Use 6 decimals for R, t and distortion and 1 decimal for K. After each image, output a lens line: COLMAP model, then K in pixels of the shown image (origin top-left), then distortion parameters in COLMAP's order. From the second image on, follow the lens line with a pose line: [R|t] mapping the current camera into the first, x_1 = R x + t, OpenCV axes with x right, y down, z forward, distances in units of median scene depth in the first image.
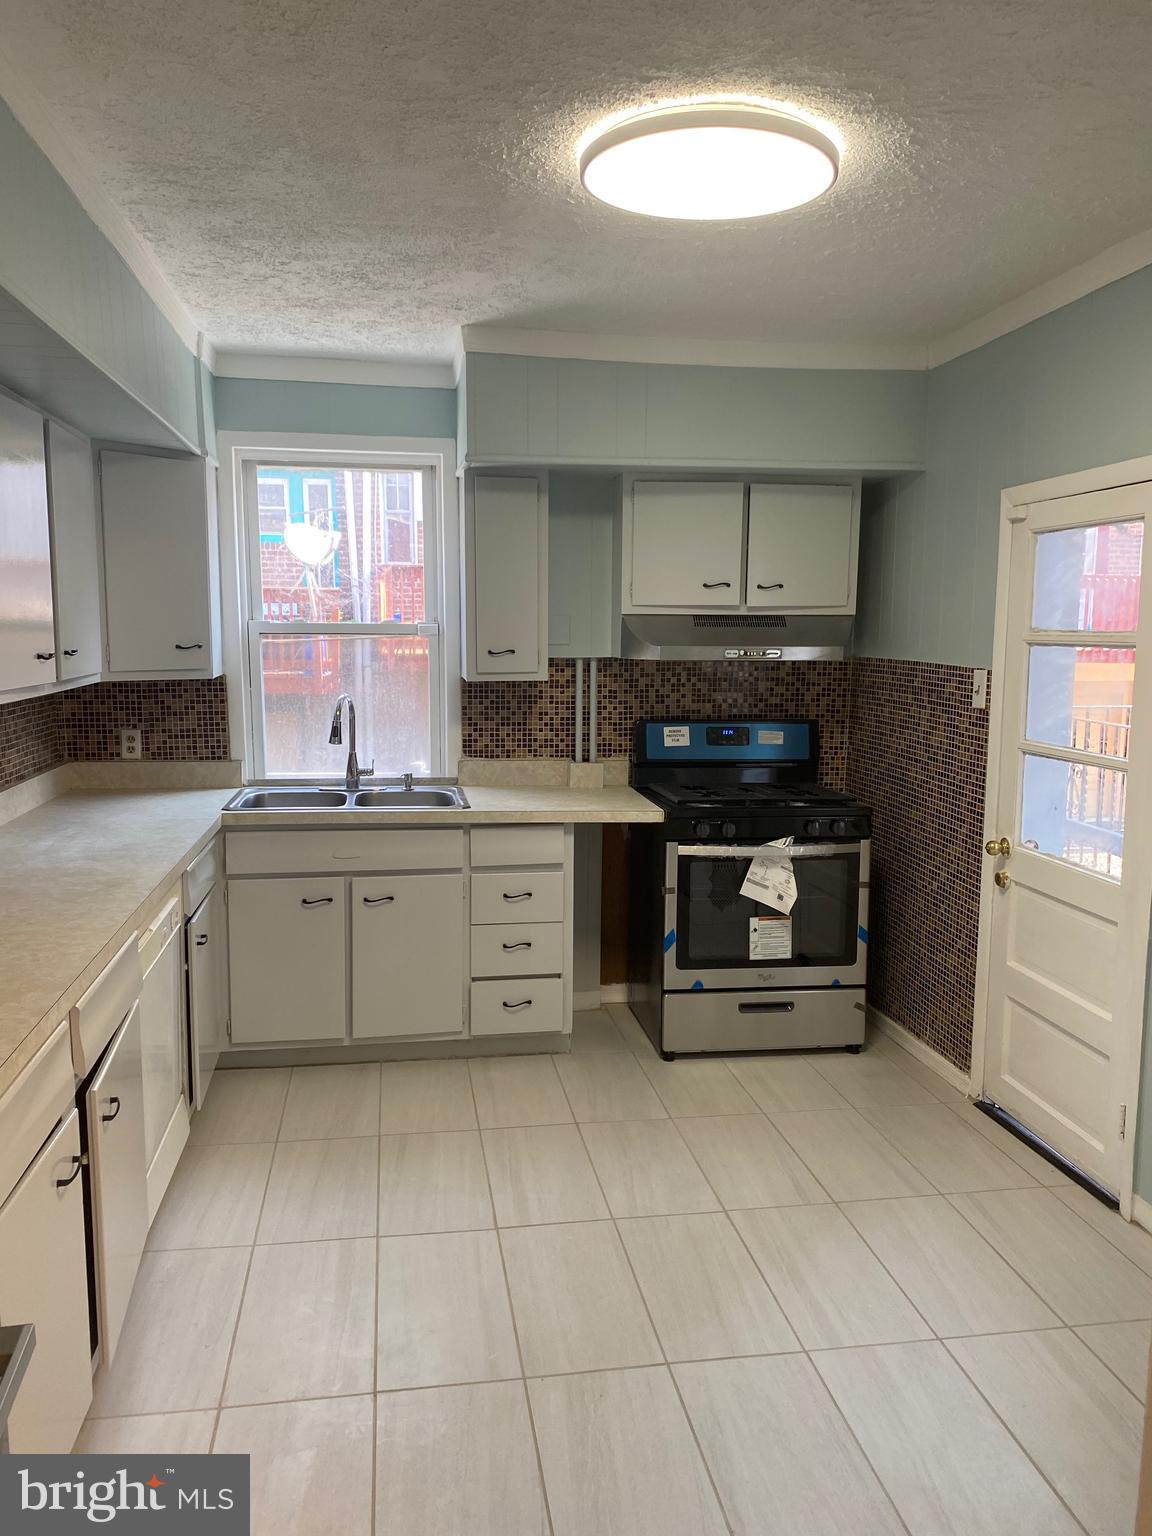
lens RADIAL K [[1166.2, 0, 551.8], [0, 1166.2, 775.0], [0, 0, 1]] dist [0.146605, -0.319520]
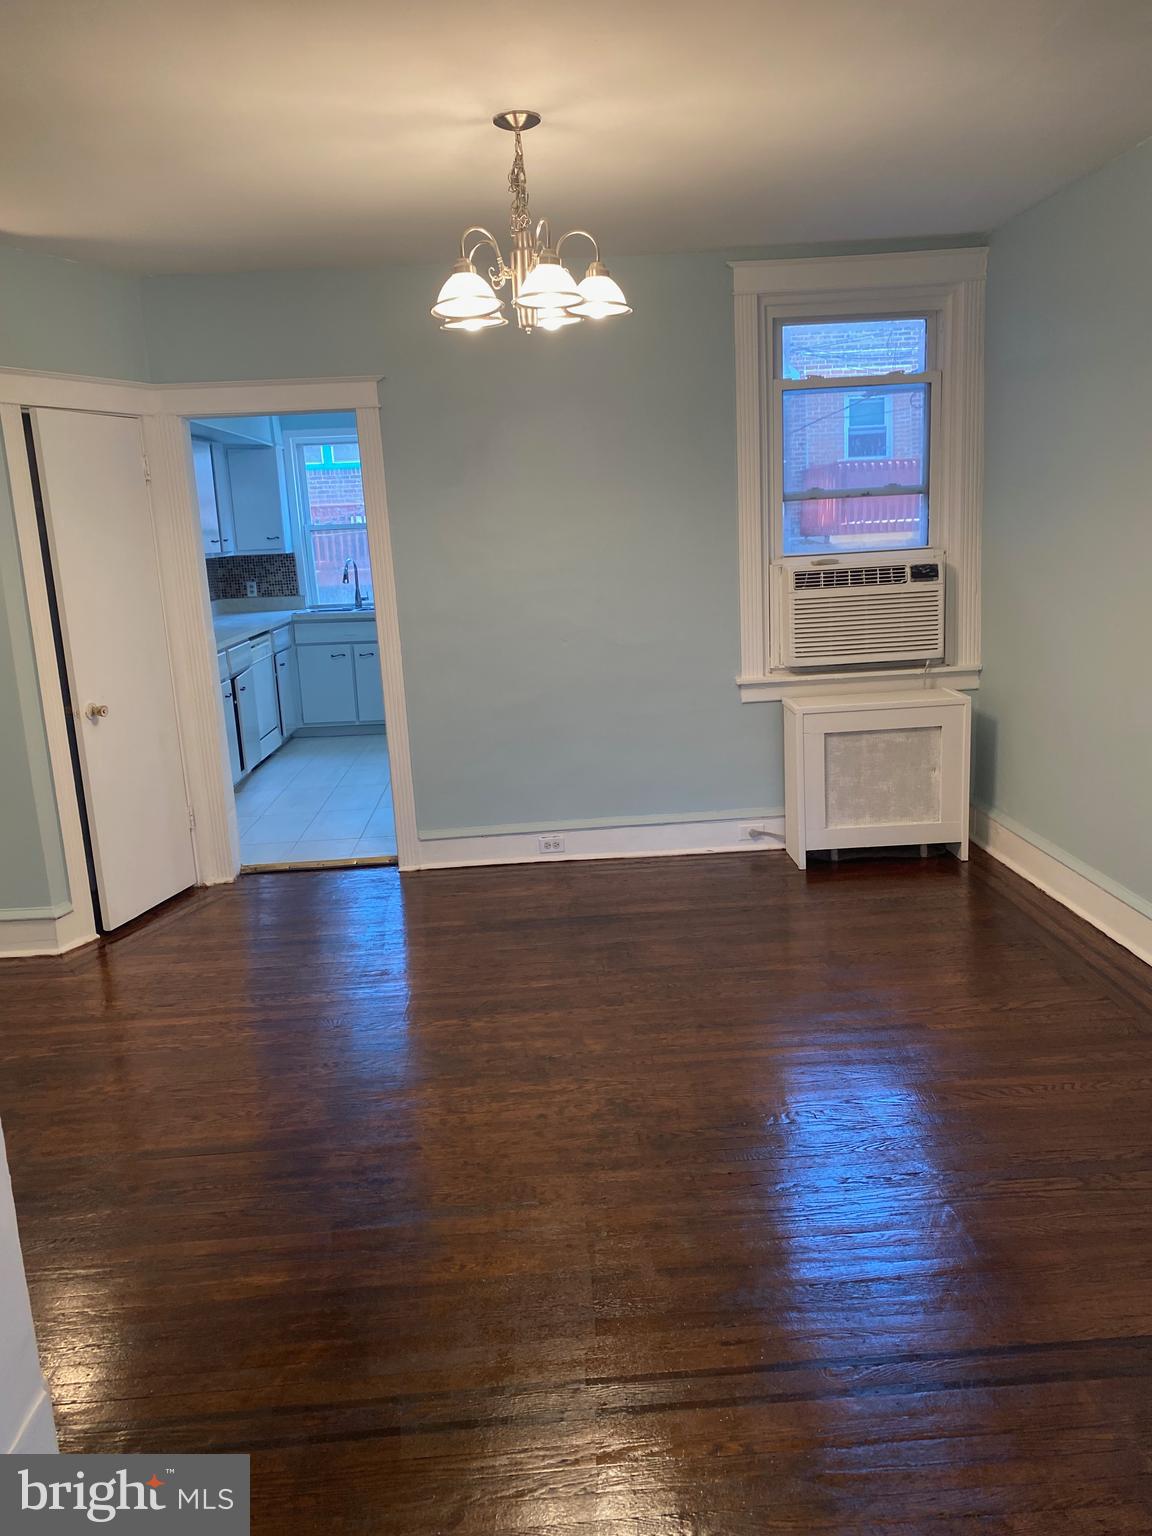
lens RADIAL K [[1166.2, 0, 551.8], [0, 1166.2, 775.0], [0, 0, 1]] dist [0.146605, -0.319520]
pose [[0.992521, -0.026649, -0.119131, 0.389295], [0.035955, 0.996409, 0.076662, 0.155633], [0.116660, -0.080372, 0.989914, -0.972251]]
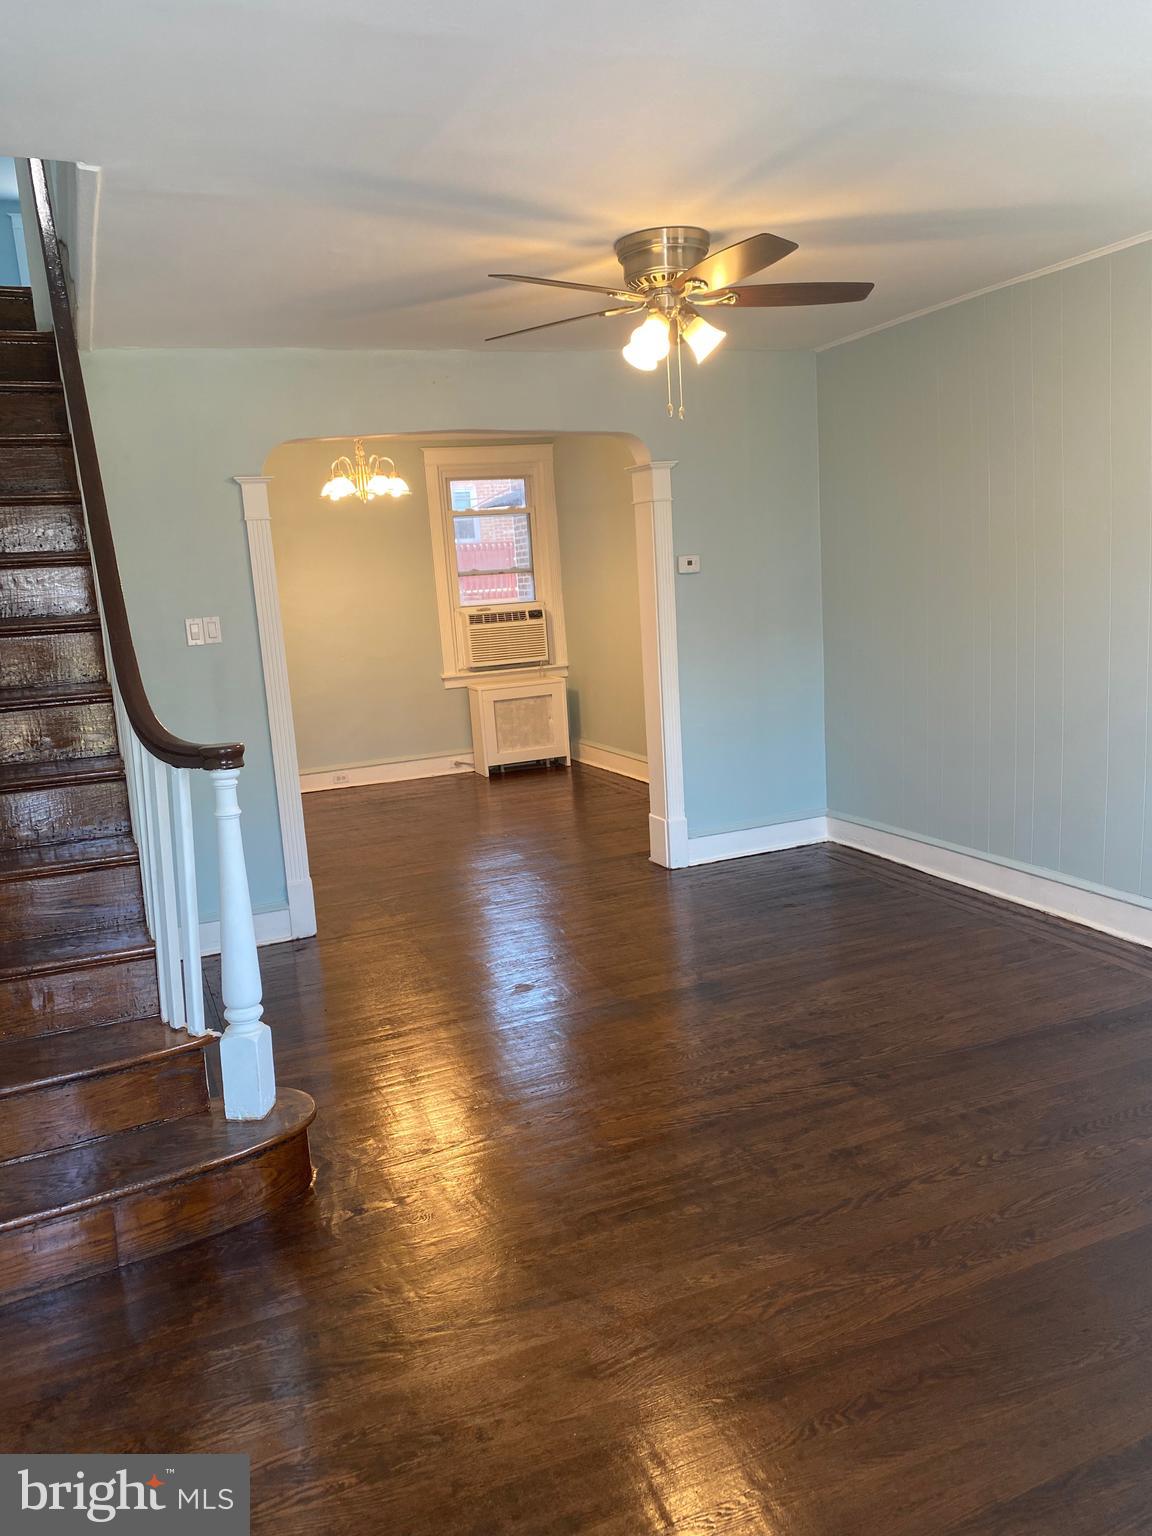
lens RADIAL K [[1166.2, 0, 551.8], [0, 1166.2, 775.0], [0, 0, 1]] dist [0.146605, -0.319520]
pose [[0.970601, -0.100747, 0.218595, 0.166287], [0.094273, 0.994748, 0.039875, 0.262223], [-0.221465, -0.018095, 0.975001, -1.806869]]
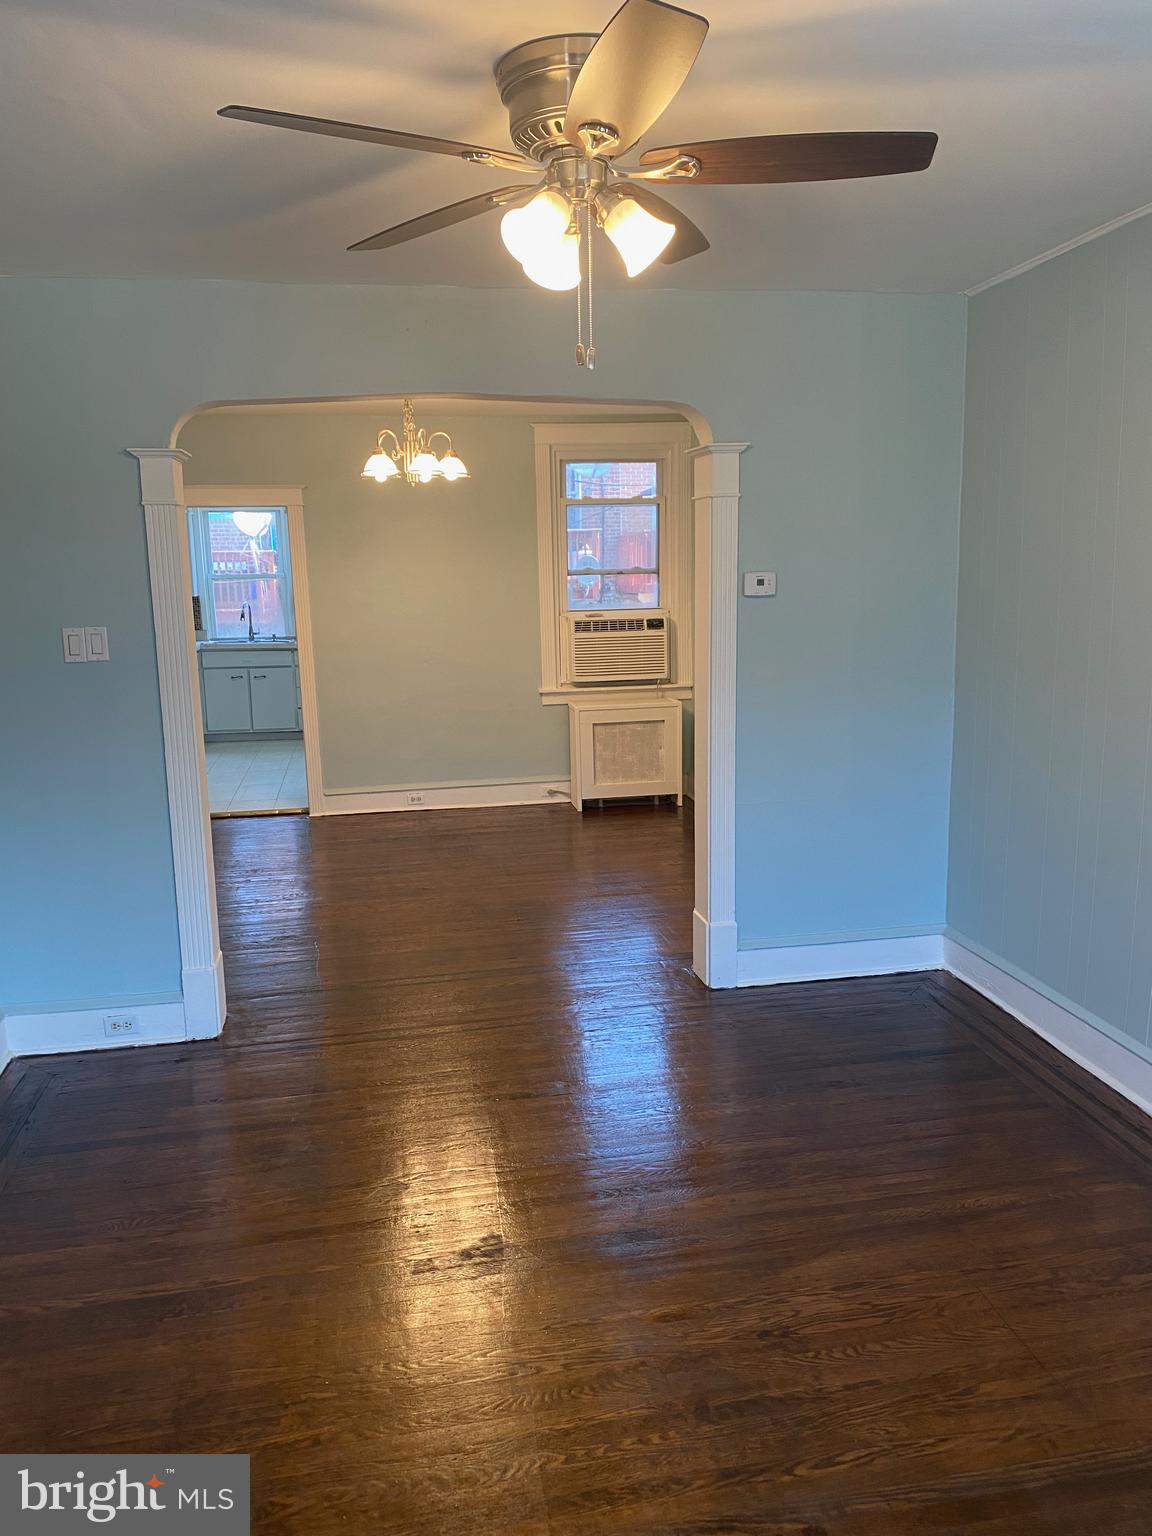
lens RADIAL K [[1166.2, 0, 551.8], [0, 1166.2, 775.0], [0, 0, 1]] dist [0.146605, -0.319520]
pose [[0.999531, -0.024103, 0.018870, 0.417183], [0.023303, 0.998866, 0.041508, 0.210591], [-0.019849, -0.041048, 0.998960, -1.541131]]
